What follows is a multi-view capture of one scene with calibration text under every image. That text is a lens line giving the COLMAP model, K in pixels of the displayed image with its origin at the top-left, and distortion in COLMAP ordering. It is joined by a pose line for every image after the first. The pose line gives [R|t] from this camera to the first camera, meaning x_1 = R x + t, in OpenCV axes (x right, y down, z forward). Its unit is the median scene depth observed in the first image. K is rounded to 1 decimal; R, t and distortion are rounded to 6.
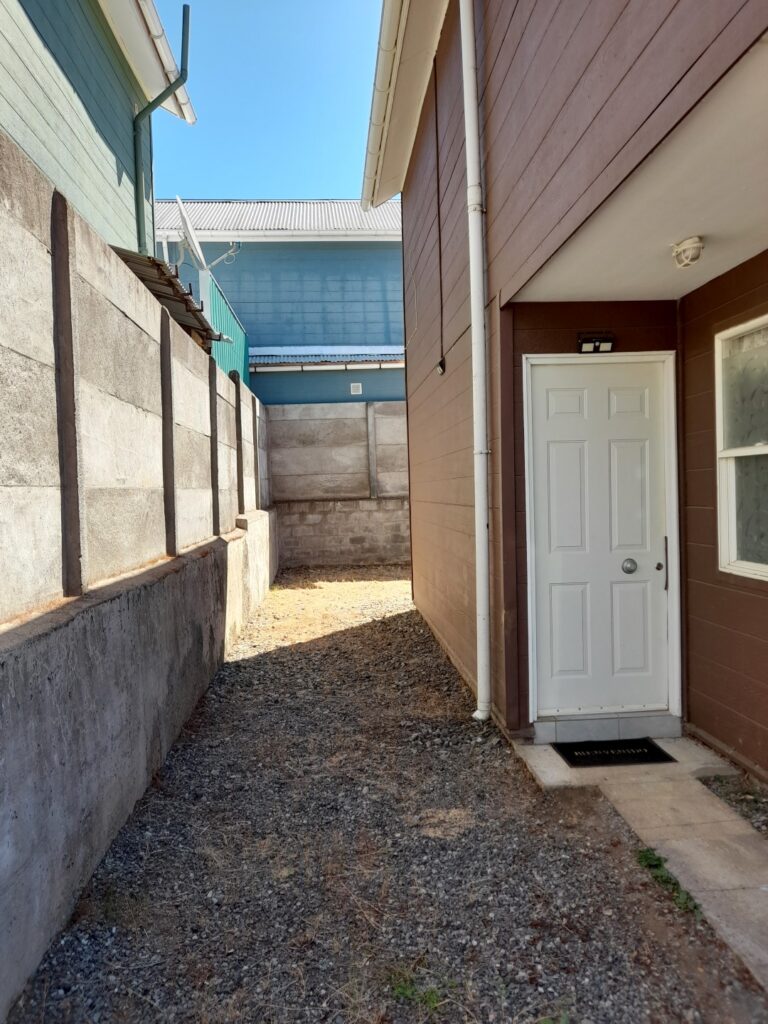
lens RADIAL K [[752.7, 0, 386.1], [0, 752.7, 508.3], [0, 0, 1]] dist [0.033967, -0.033742]
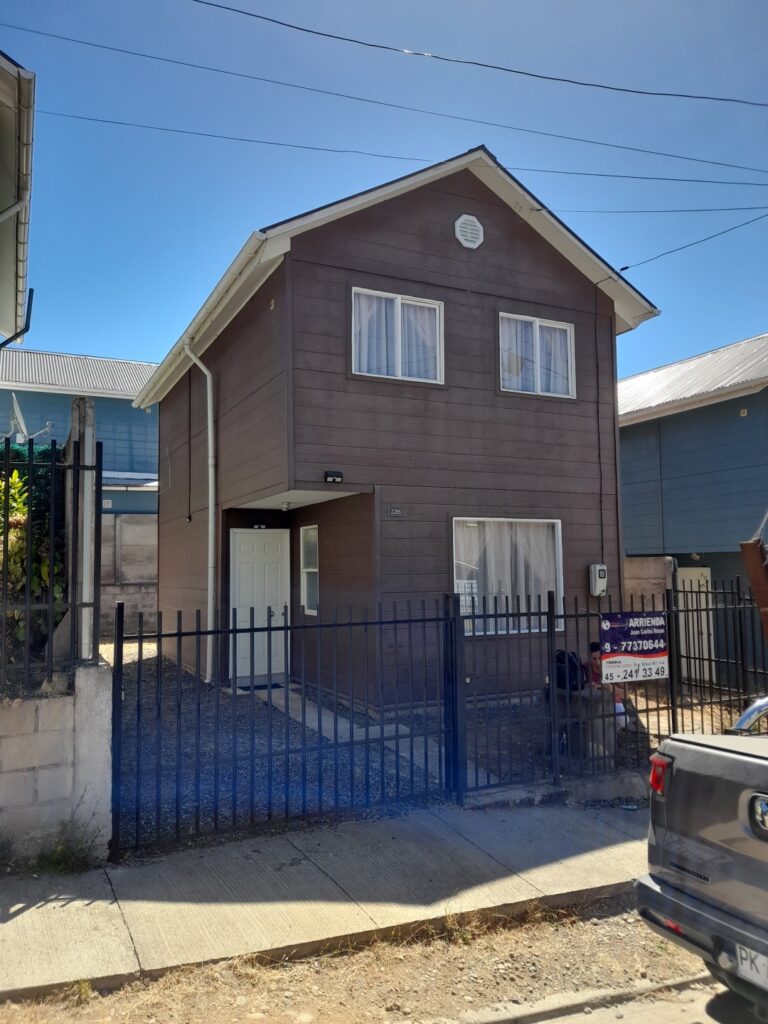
lens RADIAL K [[752.7, 0, 390.7], [0, 752.7, 510.9], [0, 0, 1]] dist [0.033967, -0.033742]
pose [[0.924217, 0.042869, 0.379453, -0.085254], [-0.001057, 0.993962, -0.109718, 0.003711], [-0.381865, 0.101002, 0.918683, -0.460560]]
